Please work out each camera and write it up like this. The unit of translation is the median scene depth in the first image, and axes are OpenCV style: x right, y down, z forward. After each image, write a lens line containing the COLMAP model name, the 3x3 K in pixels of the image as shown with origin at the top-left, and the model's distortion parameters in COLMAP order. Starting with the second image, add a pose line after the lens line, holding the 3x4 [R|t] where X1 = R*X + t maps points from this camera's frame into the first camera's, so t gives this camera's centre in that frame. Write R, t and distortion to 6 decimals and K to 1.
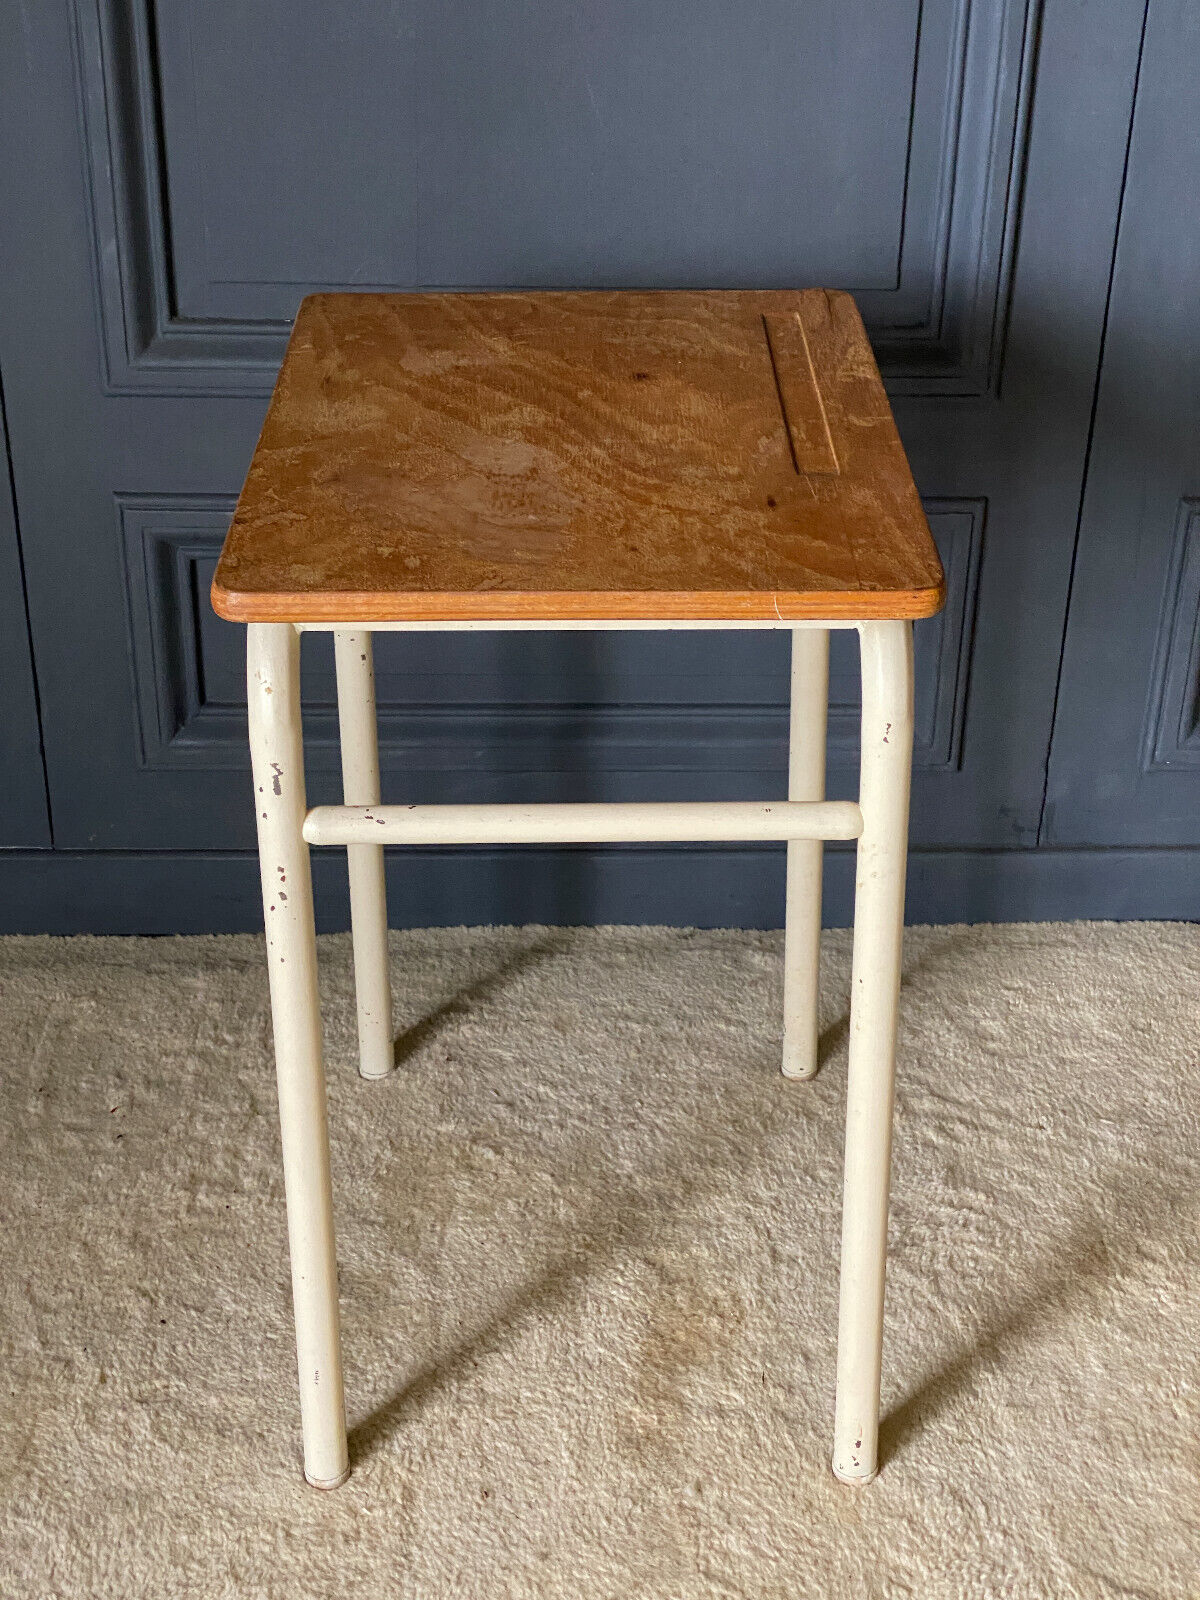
lens RADIAL K [[2395.4, 0, 597.8], [0, 2395.4, 798.8], [0, 0, 1]] dist [0.088400, 0.000000]
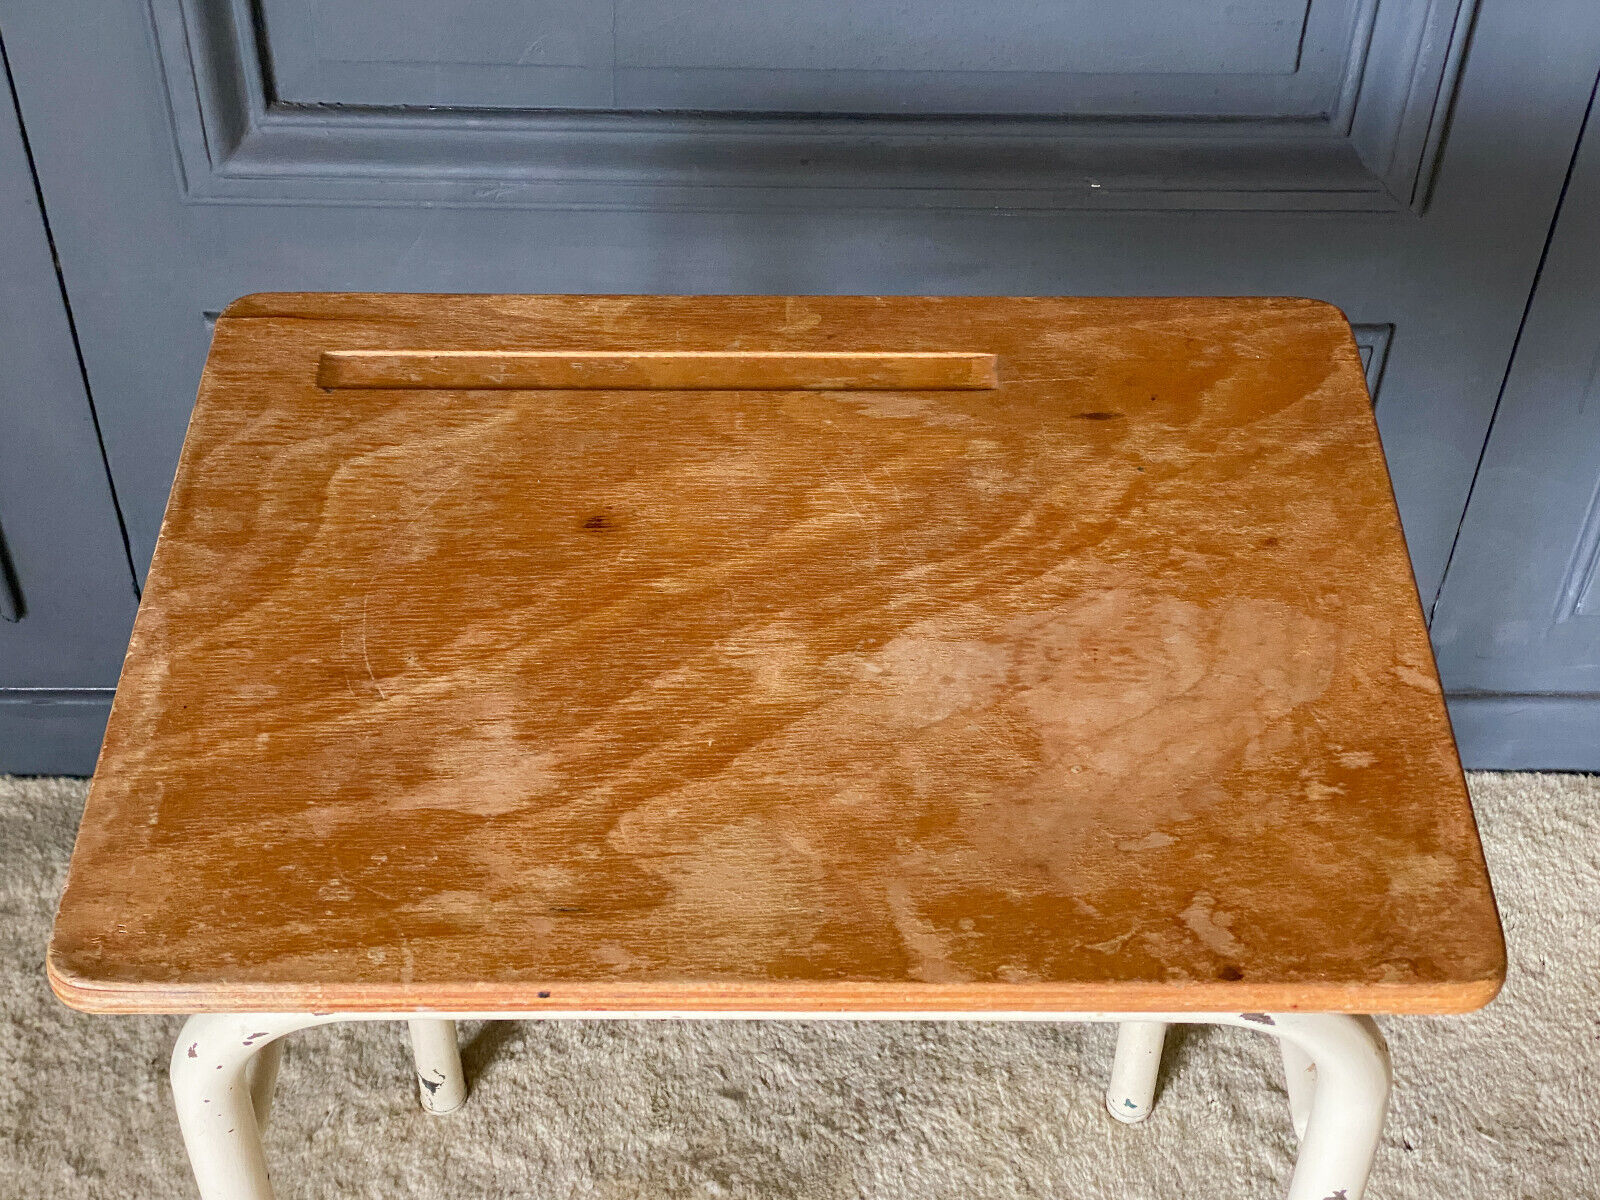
lens RADIAL K [[2395.4, 0, 794.5], [0, 2395.4, 603.9], [0, 0, 1]] dist [0.088400, 0.000000]
pose [[0.999869, 0.013828, -0.008421, -0.014194], [-0.010974, 0.961249, 0.275464, -0.257464], [0.011903, -0.275336, 0.961274, 0.281142]]
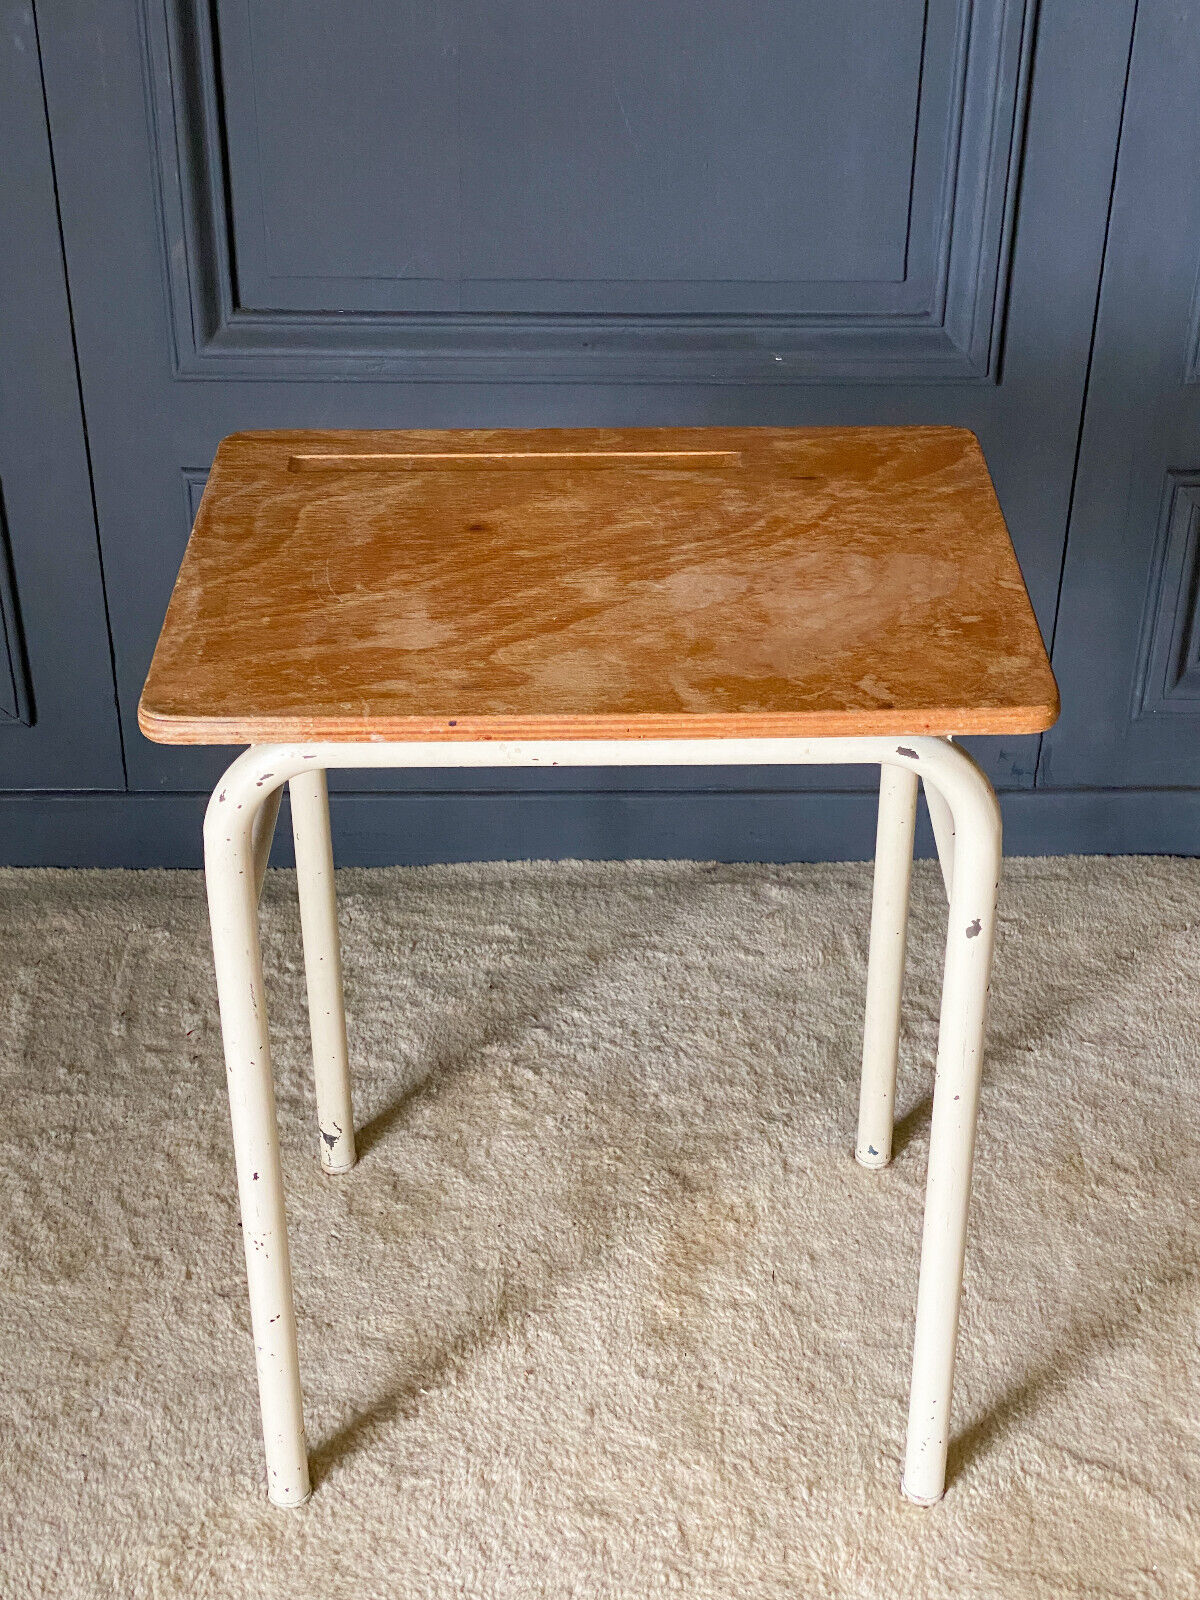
lens RADIAL K [[2395.4, 0, 613.6], [0, 2395.4, 824.4], [0, 0, 1]] dist [0.088400, 0.000000]
pose [[0.999966, -0.000270, -0.008190, 0.002767], [0.000764, 0.998174, 0.060407, -0.033501], [0.008159, -0.060411, 0.998140, -0.095782]]
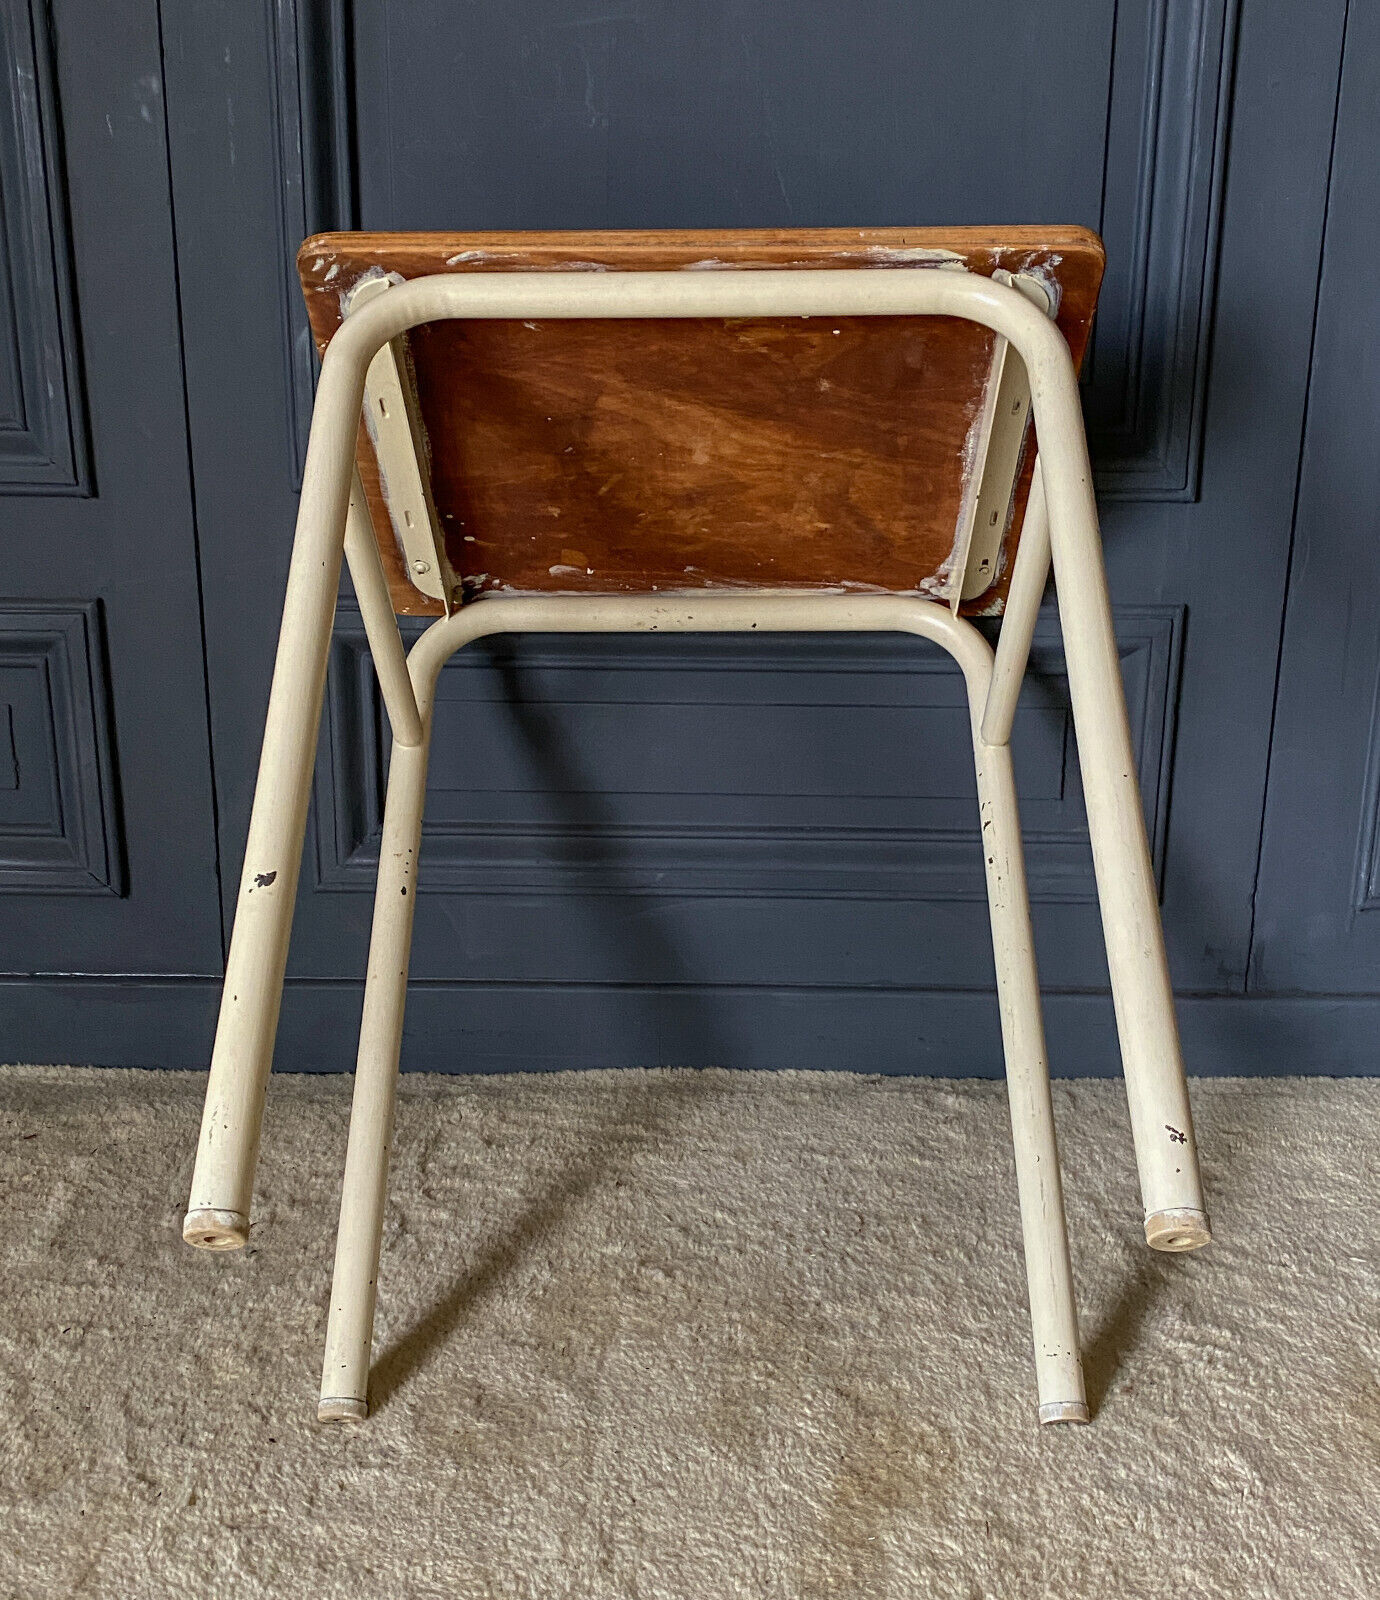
lens RADIAL K [[1908.1, 0, 669.1], [0, 1908.1, 757.6], [0, 0, 1]] dist [0.003902, 0.000000]
pose [[0.998352, 0.006234, -0.057043, -0.002384], [-0.018627, 0.975456, -0.219404, 0.114310], [0.054275, 0.220105, 0.973965, 0.267349]]
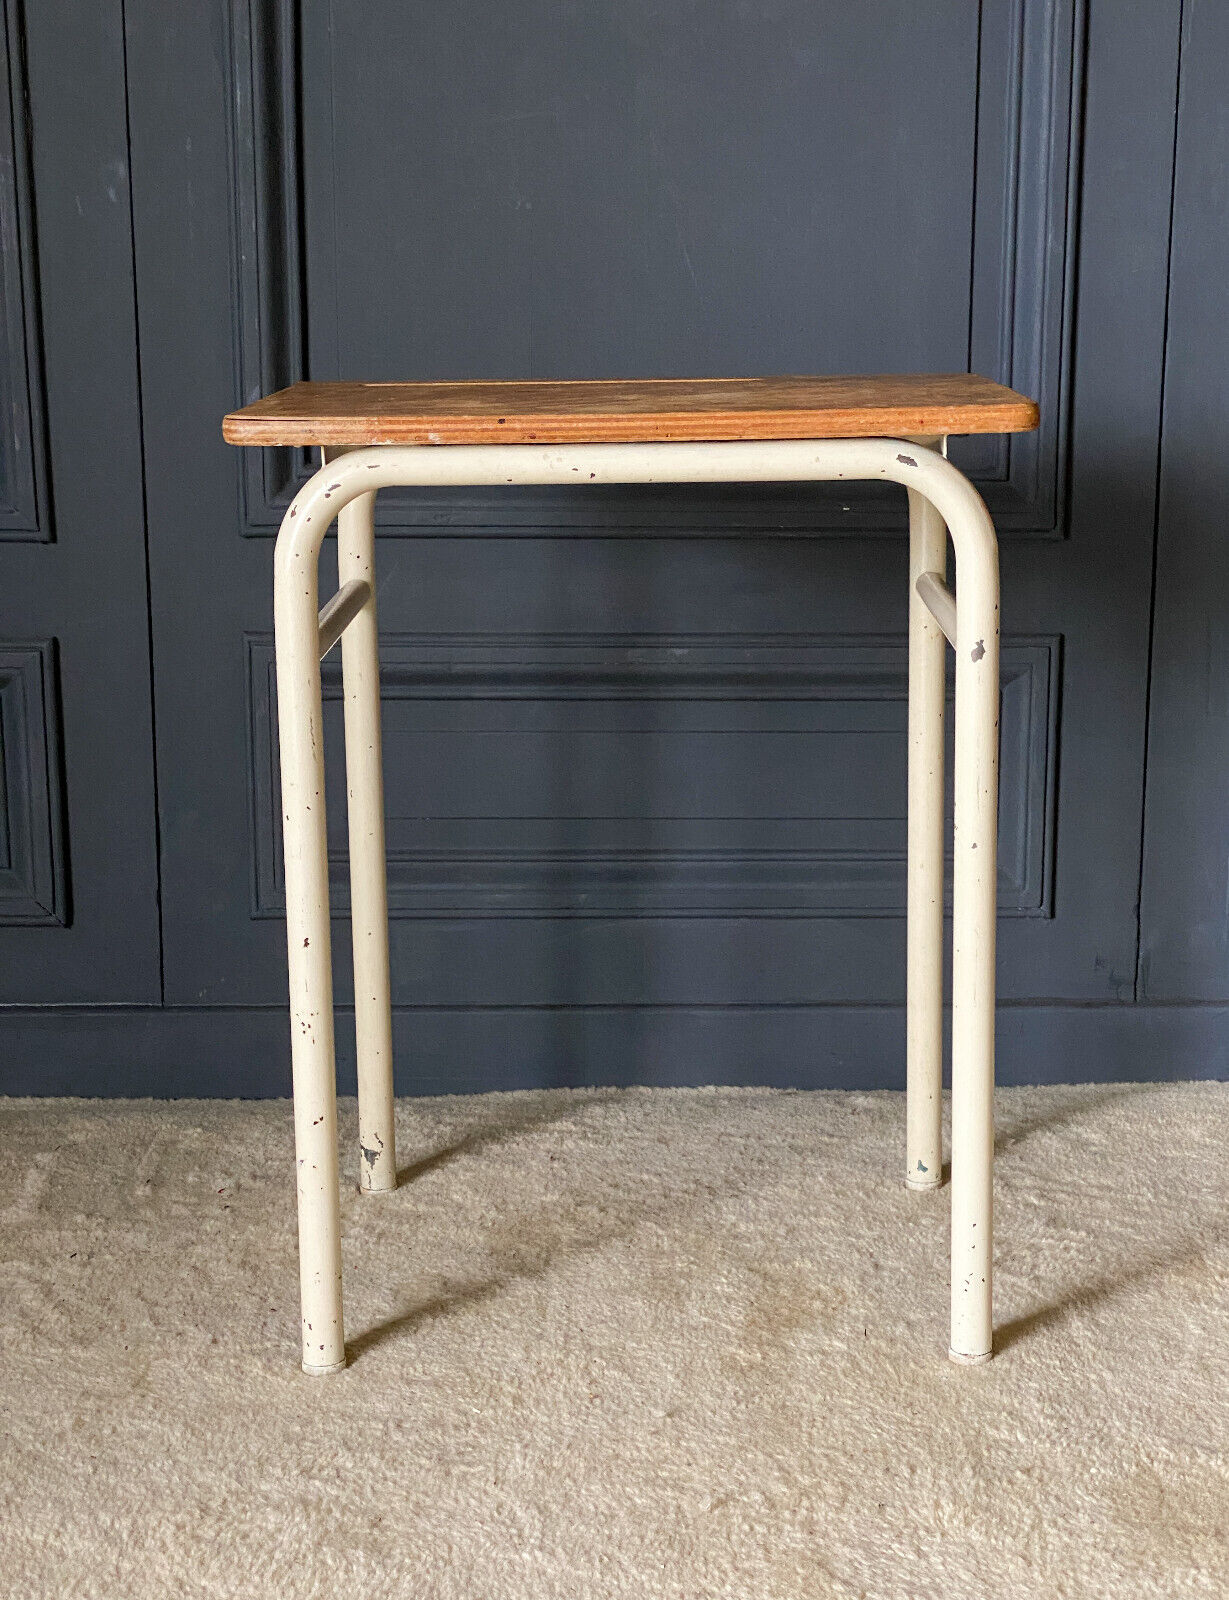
lens RADIAL K [[2735.7, 0, 693.2], [0, 2735.7, 802.7], [0, 0, 1]] dist [0.092278, 0.000000]
pose [[0.999951, -0.009480, -0.002674, 0.001227], [0.008287, 0.956407, -0.291921, 0.317399], [0.005325, 0.291885, 0.956439, -0.149079]]
